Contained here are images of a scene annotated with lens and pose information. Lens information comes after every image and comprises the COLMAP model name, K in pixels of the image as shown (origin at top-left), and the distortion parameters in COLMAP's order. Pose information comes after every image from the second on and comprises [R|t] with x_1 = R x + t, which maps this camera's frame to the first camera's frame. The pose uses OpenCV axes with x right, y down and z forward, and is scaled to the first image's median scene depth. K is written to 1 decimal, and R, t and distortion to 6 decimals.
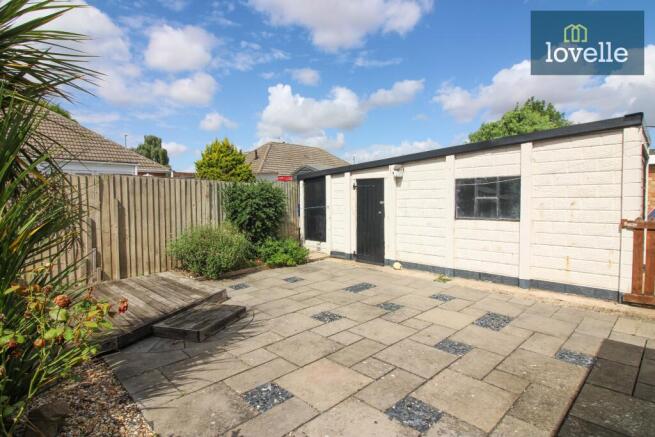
lens RADIAL K [[346.4, 0, 324.0], [0, 346.4, 215.5], [0, 0, 1]] dist [-0.003477, -0.001783]
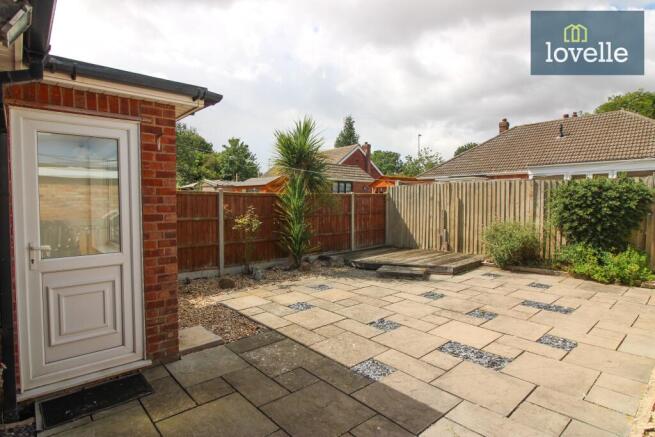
lens RADIAL K [[346.4, 0, 324.4], [0, 346.4, 217.0], [0, 0, 1]] dist [-0.003477, -0.001783]
pose [[-0.046776, 0.053217, -0.997487, 0.946336], [-0.048766, 0.997268, 0.055492, -0.021173], [0.997714, 0.051239, -0.044053, 0.517236]]
